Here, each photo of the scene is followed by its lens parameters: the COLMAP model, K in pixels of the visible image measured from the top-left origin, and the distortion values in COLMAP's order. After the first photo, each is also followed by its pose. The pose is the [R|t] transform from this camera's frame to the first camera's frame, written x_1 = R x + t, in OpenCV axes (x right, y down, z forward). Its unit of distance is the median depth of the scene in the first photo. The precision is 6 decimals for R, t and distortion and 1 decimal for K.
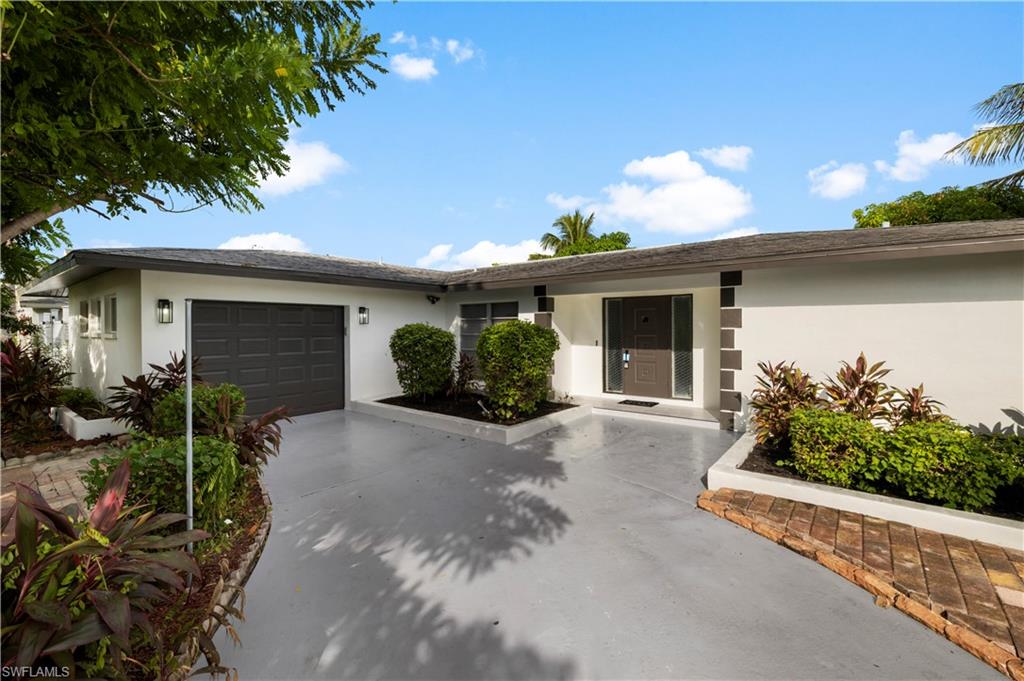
lens RADIAL K [[437.9, 0, 508.6], [0, 437.9, 325.9], [0, 0, 1]] dist [-0.000829, 0.000074]
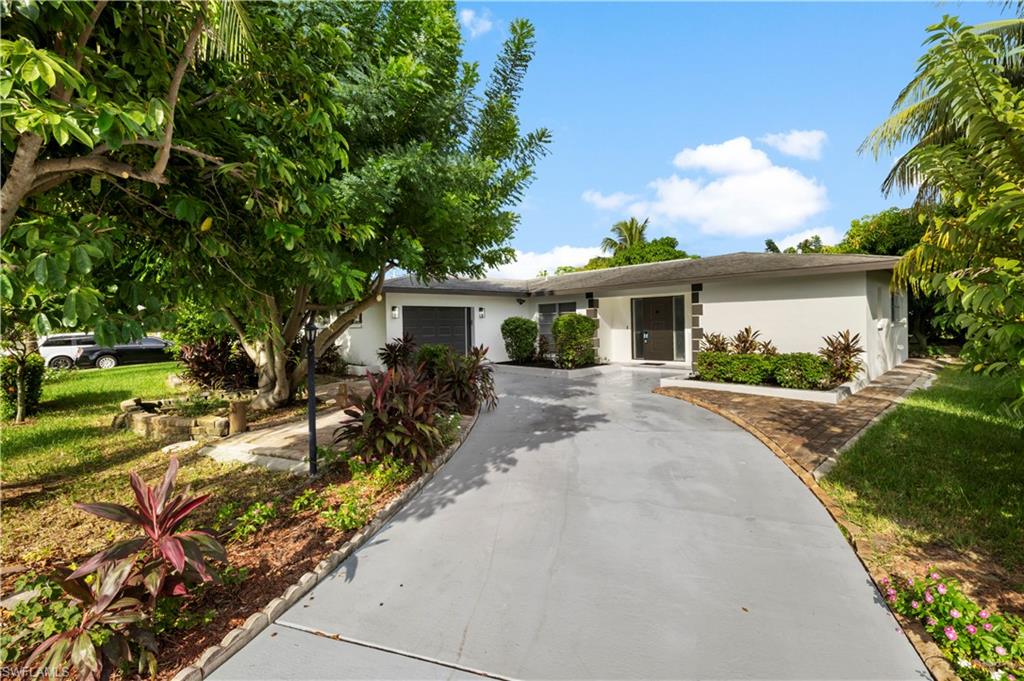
lens RADIAL K [[437.9, 0, 508.6], [0, 437.9, 325.9], [0, 0, 1]] dist [-0.000829, 0.000074]
pose [[0.988736, -0.014931, -0.148922, 0.016272], [0.016160, 0.999845, 0.007042, 0.016852], [0.148794, -0.009369, 0.988824, -0.641682]]
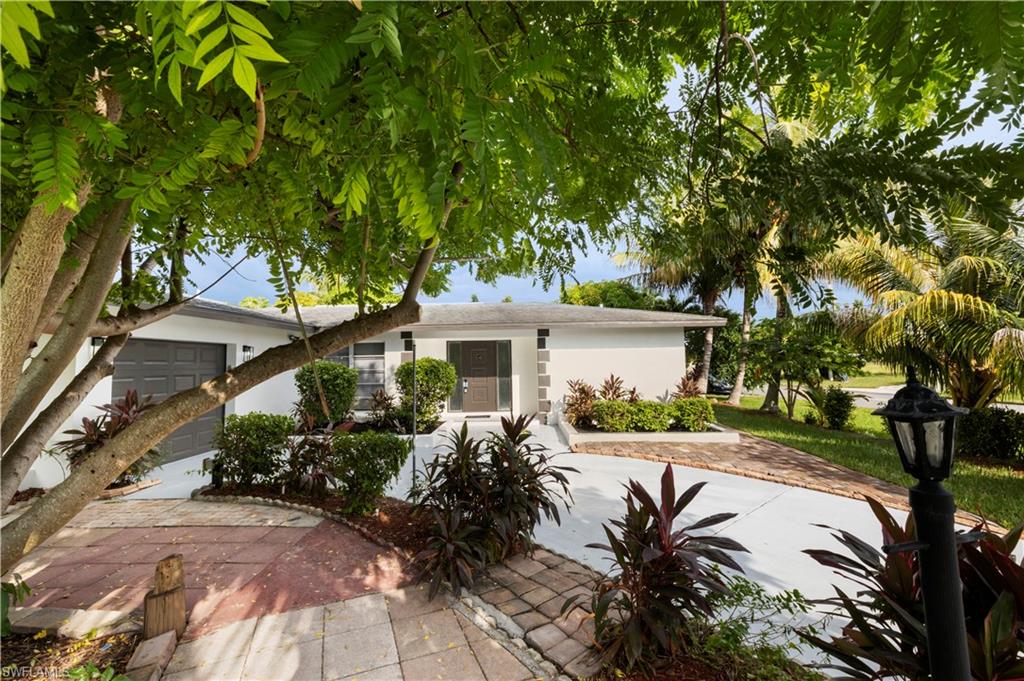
lens RADIAL K [[437.9, 0, 508.6], [0, 437.9, 325.9], [0, 0, 1]] dist [-0.000829, 0.000074]
pose [[0.808947, 0.039726, 0.586537, -0.444247], [0.012803, 0.996287, -0.085137, 0.006568], [-0.587742, 0.076380, 0.805435, -0.209759]]
